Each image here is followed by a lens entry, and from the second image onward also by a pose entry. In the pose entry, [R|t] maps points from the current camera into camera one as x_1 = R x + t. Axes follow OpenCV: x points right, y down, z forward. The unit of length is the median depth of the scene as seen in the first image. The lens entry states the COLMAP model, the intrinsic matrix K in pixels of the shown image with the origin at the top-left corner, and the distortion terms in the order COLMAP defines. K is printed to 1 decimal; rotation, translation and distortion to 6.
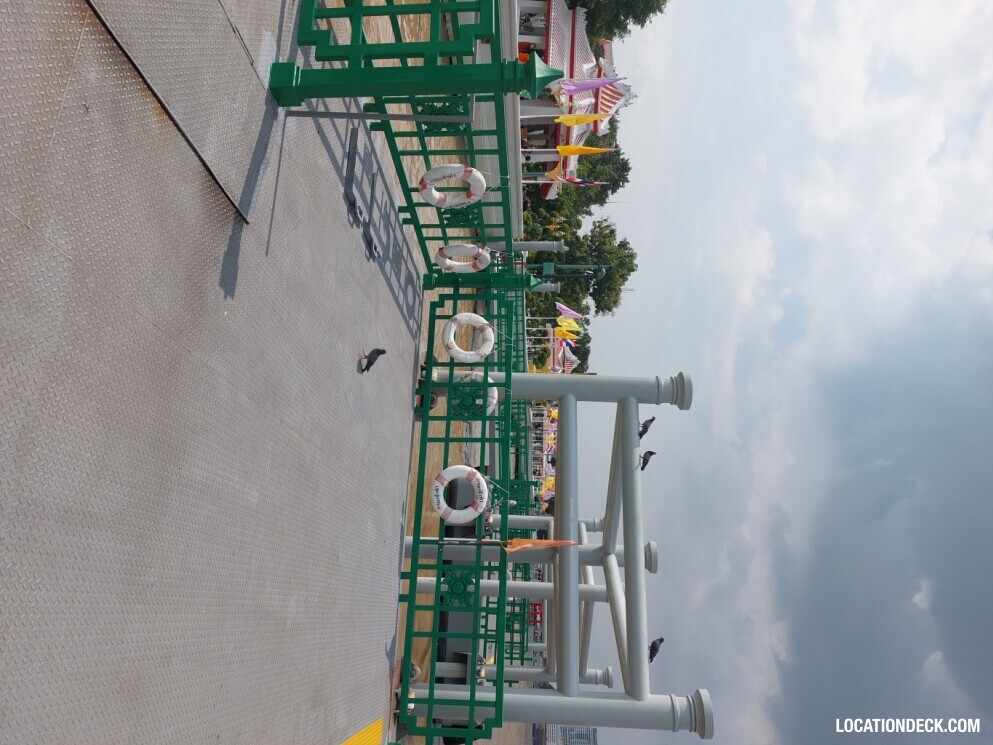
lens RADIAL K [[720.9, 0, 496.5], [0, 720.9, 372.5], [0, 0, 1]] dist [0.001982, 0.002122]
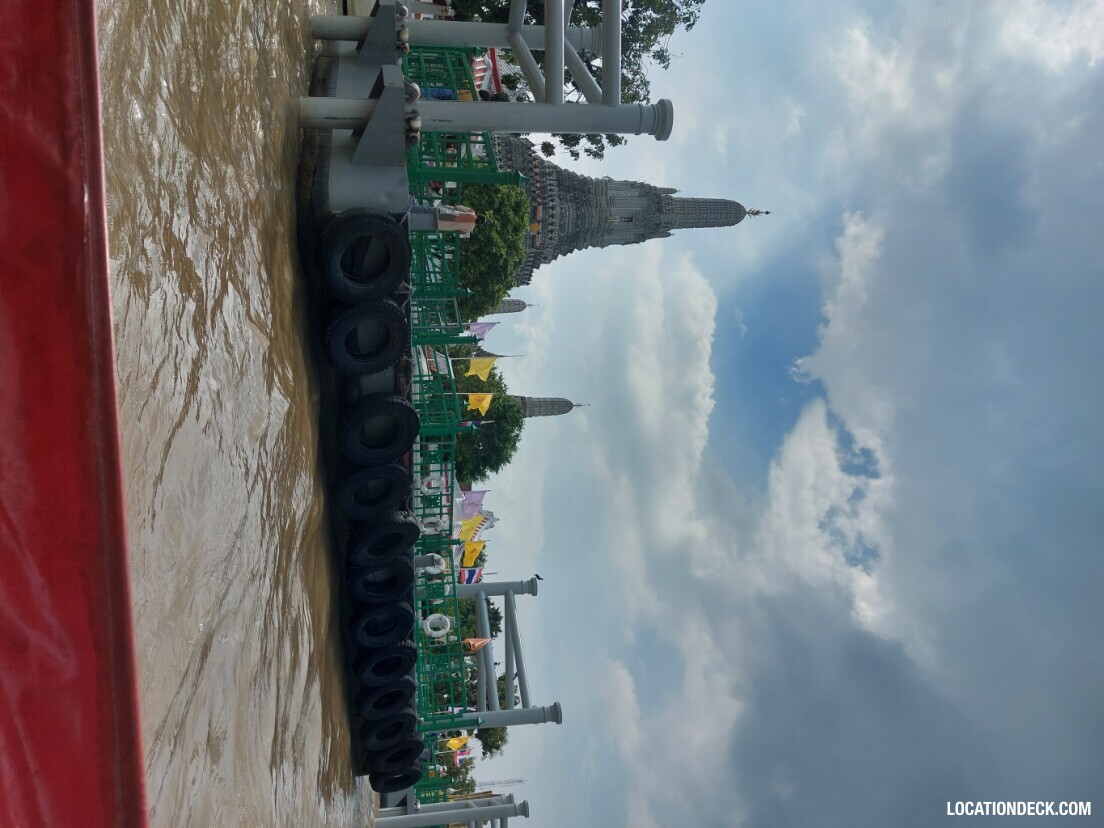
lens RADIAL K [[815.4, 0, 552.0], [0, 815.4, 414.0], [0, 0, 1]] dist [0.000243, -0.001179]
pose [[0.968609, -0.020214, 0.247768, -0.081693], [0.148209, 0.847137, -0.510287, 0.244040], [-0.199578, 0.530989, 0.823540, -0.373166]]
